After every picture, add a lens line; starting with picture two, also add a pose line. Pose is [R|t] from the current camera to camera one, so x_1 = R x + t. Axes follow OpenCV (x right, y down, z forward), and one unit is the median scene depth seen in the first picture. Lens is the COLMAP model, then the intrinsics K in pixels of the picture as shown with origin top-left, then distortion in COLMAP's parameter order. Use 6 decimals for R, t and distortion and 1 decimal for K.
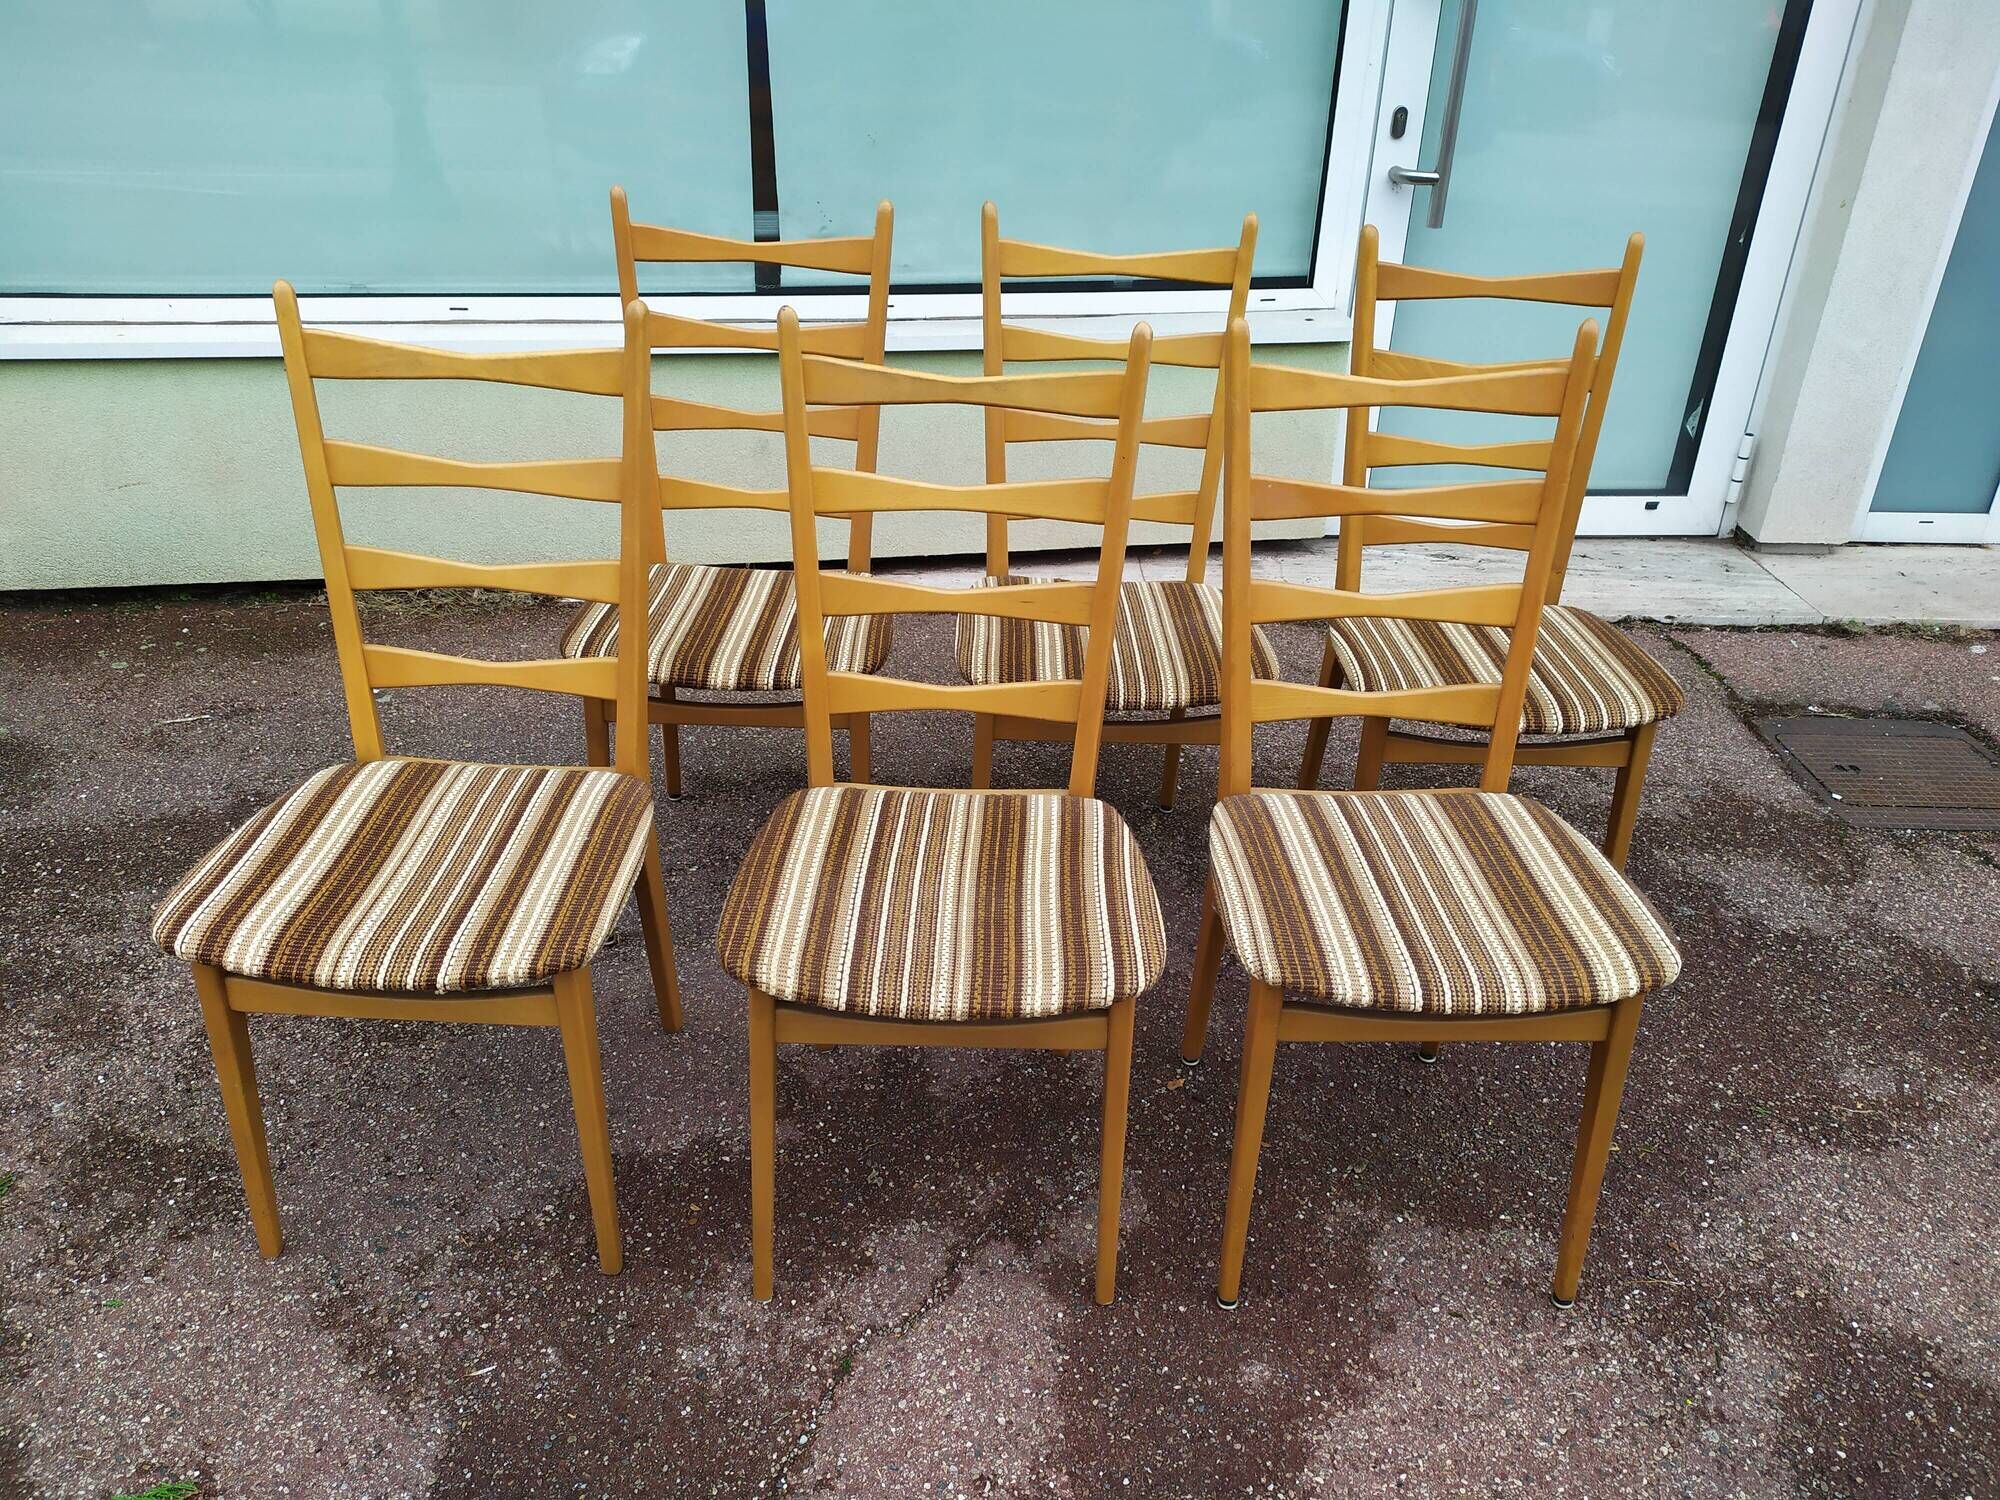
lens RADIAL K [[1526.0, 0, 1007.5], [0, 1526.0, 758.4], [0, 0, 1]] dist [0.063597, -0.065742]
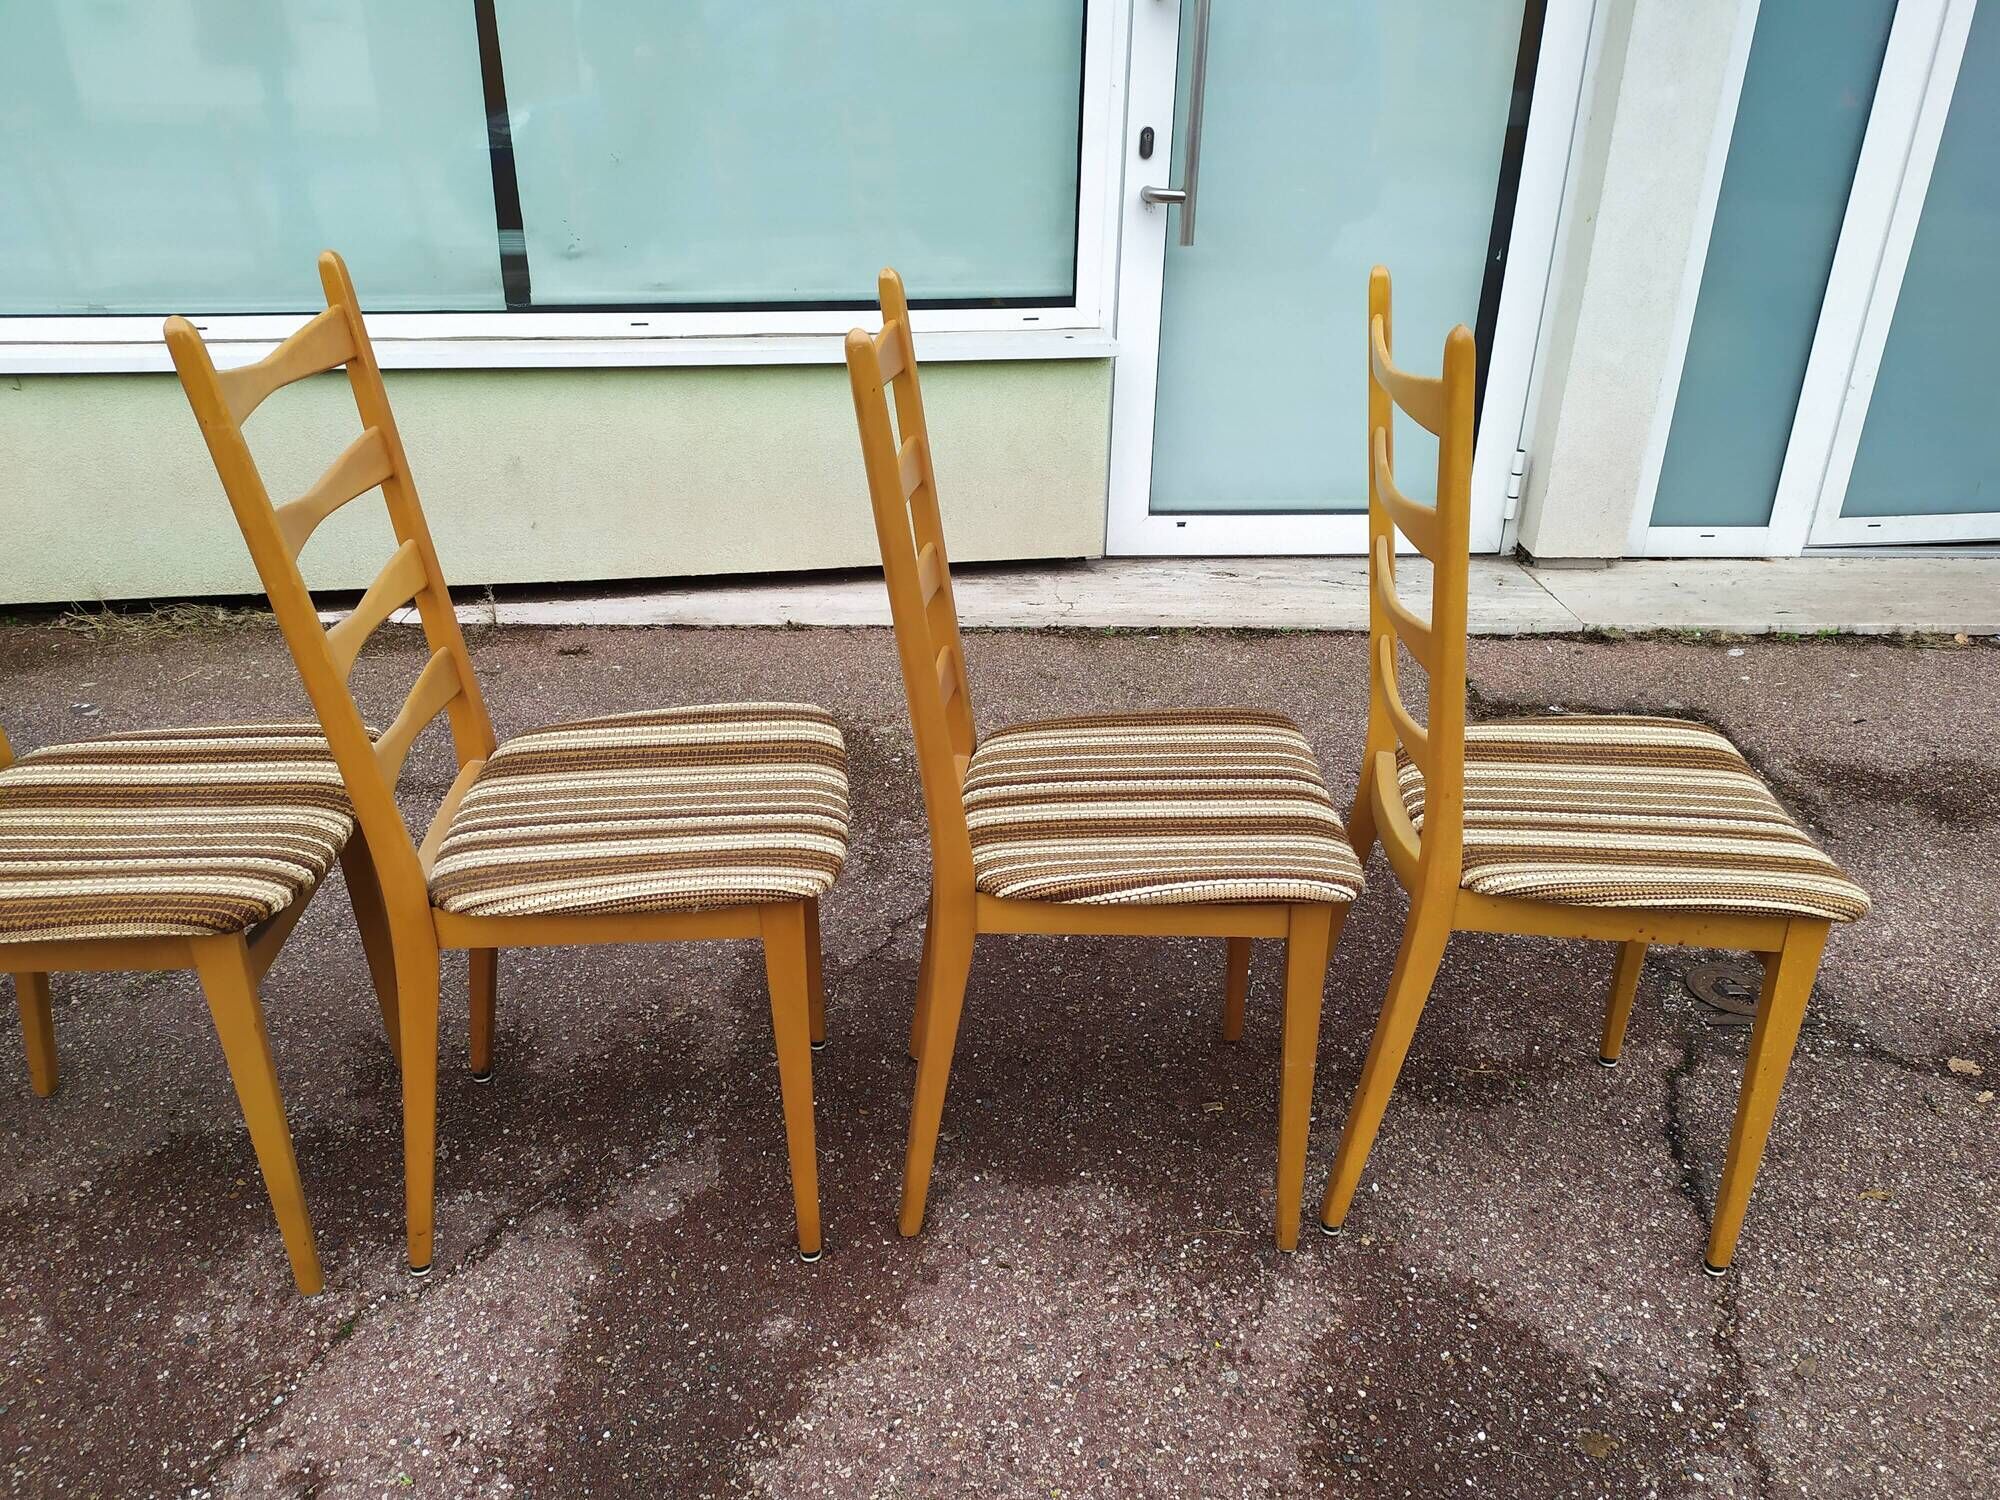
lens RADIAL K [[1526.0, 0, 1008.6], [0, 1526.0, 780.2], [0, 0, 1]] dist [0.063597, -0.065742]
pose [[0.999835, -0.014828, 0.010518, 0.275302], [0.015258, 0.999000, -0.042037, 0.089847], [-0.009884, 0.042191, 0.999061, 0.015274]]
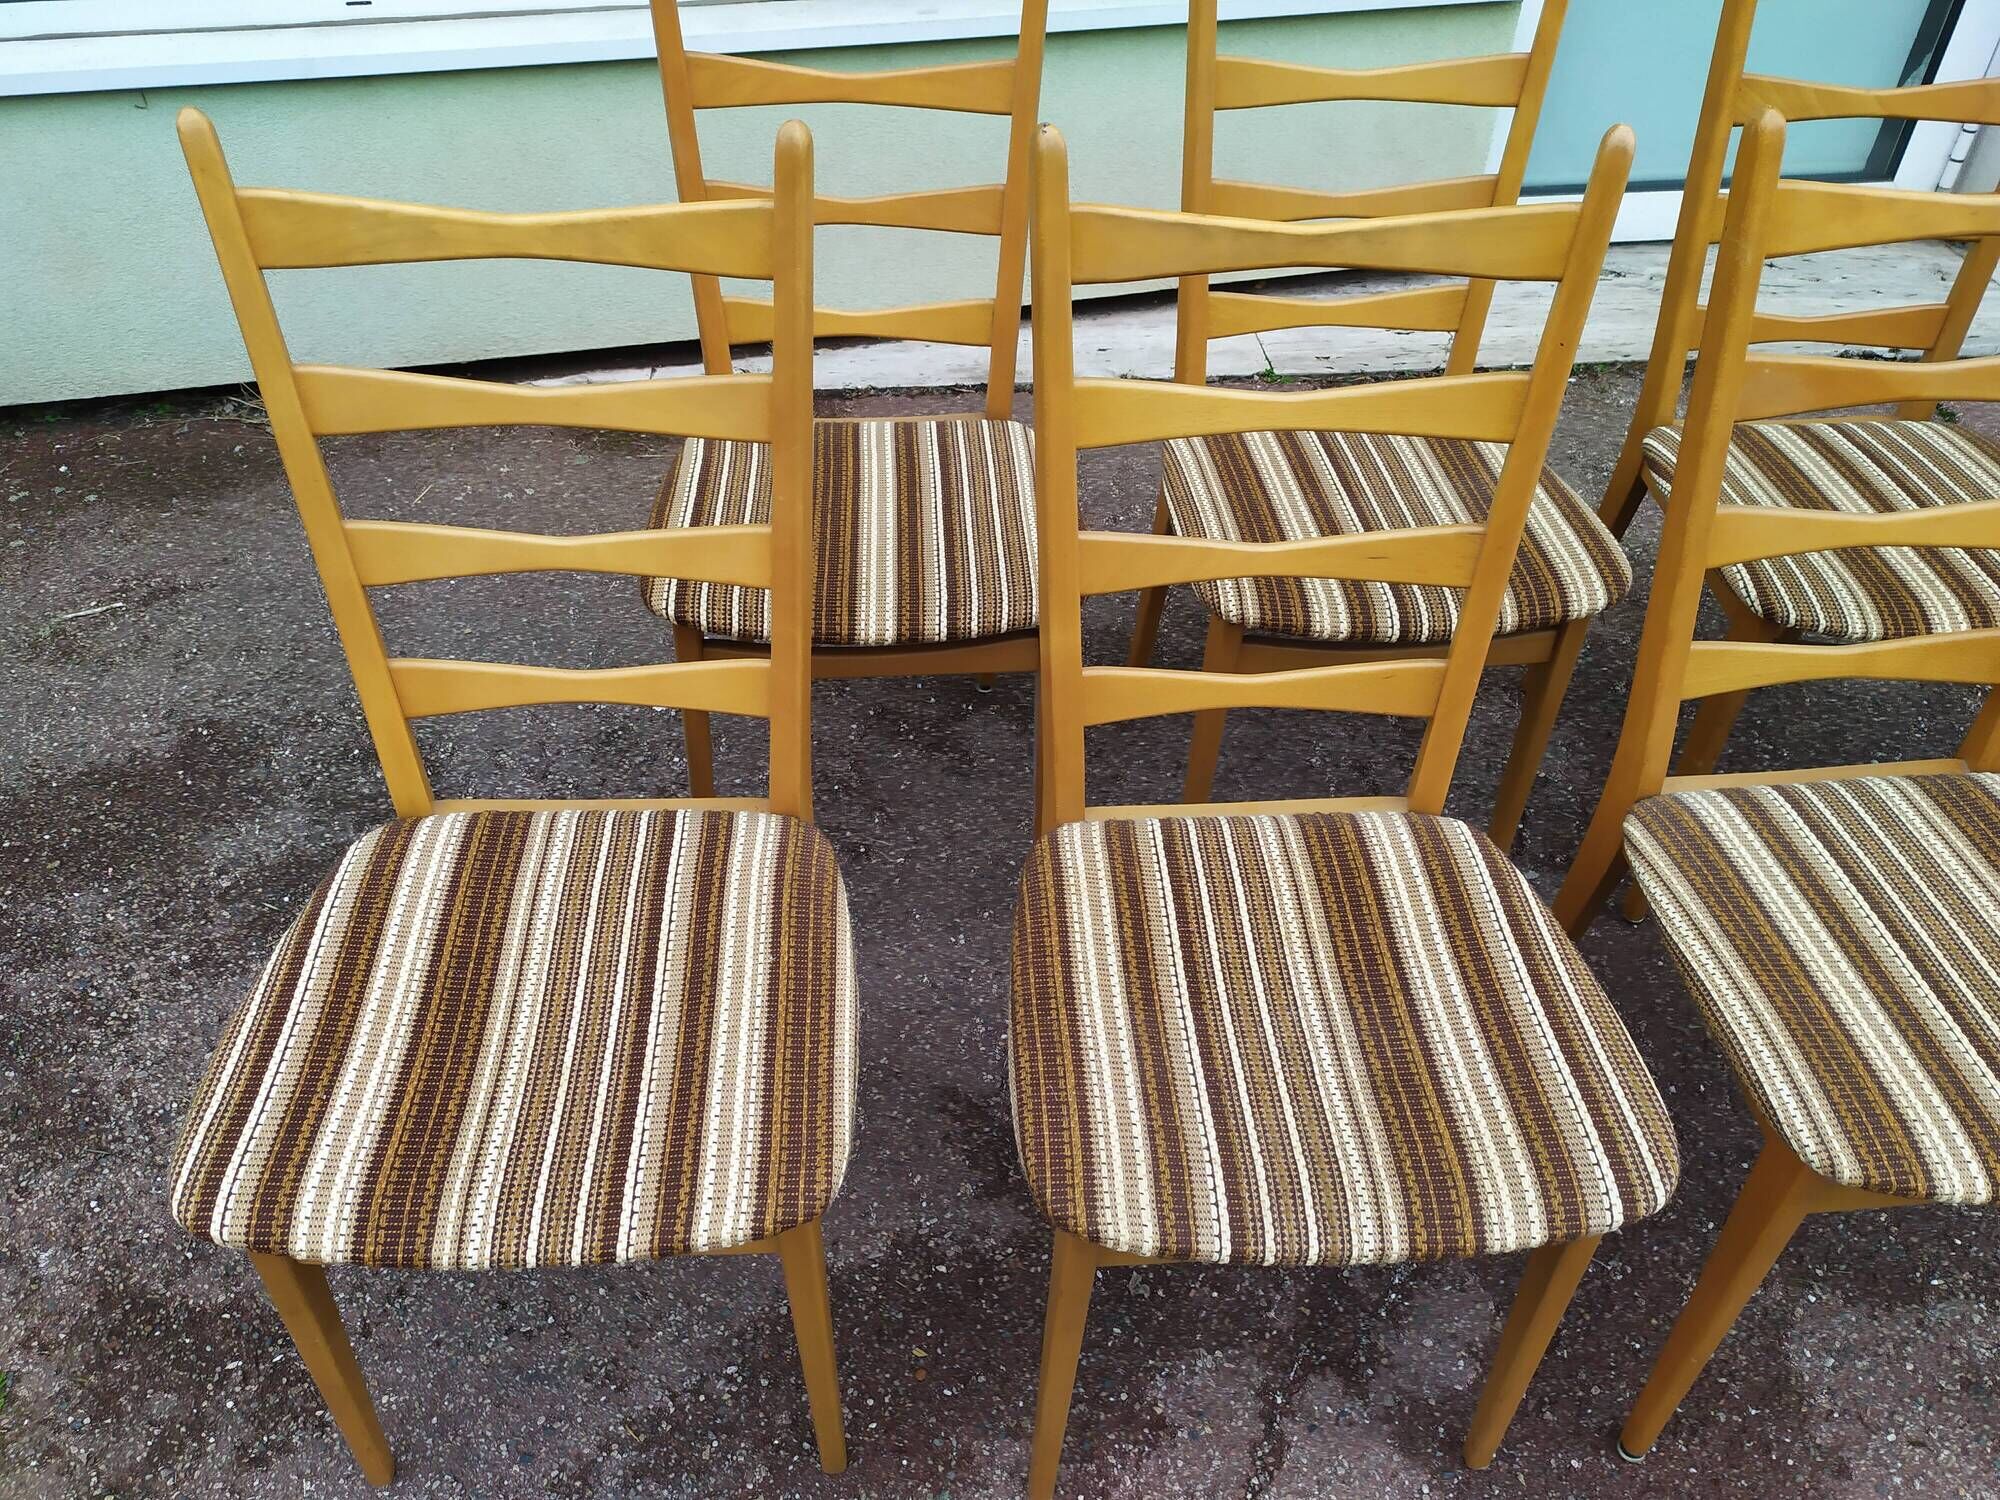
lens RADIAL K [[1526.0, 0, 994.7], [0, 1526.0, 768.3], [0, 0, 1]] dist [0.063597, -0.065742]
pose [[0.997599, -0.056293, 0.040348, -0.182888], [0.045324, 0.971119, 0.234252, -0.172503], [-0.052370, -0.231860, 0.971338, 0.322318]]
